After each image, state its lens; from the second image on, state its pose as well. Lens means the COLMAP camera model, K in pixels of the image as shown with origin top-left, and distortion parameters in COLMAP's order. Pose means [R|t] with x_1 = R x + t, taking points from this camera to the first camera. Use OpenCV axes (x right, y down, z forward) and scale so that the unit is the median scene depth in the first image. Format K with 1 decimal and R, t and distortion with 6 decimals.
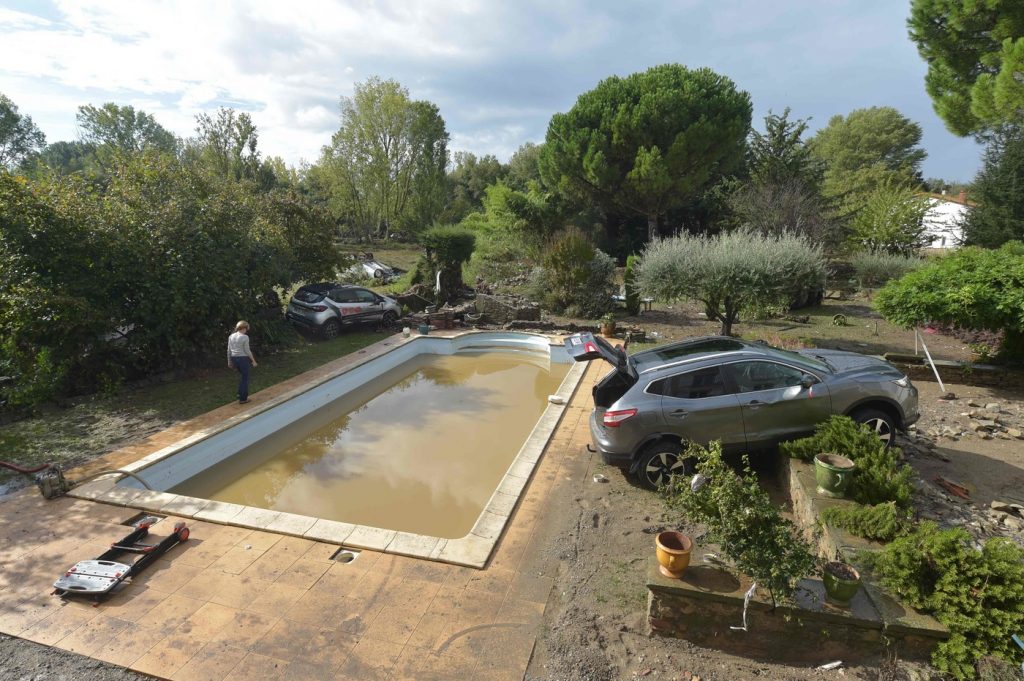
lens RADIAL K [[544.8, 0, 512.0], [0, 544.8, 340.5], [0, 0, 1]] dist [-0.004795, -0.000977]
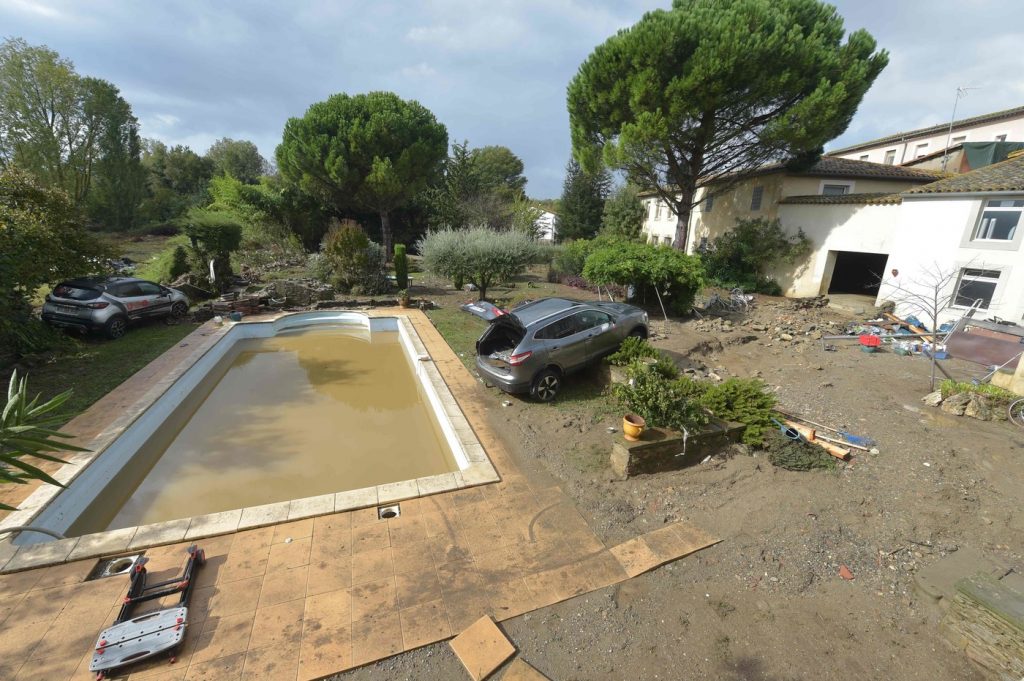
lens RADIAL K [[410.5, 0, 512.0], [0, 410.5, 340.5], [0, 0, 1]] dist [-0.011248, -0.004294]
pose [[0.809901, -0.134927, 0.570838, -0.172728], [0.090512, 0.990276, 0.105650, -0.008946], [-0.579542, -0.033898, 0.814237, 0.052262]]
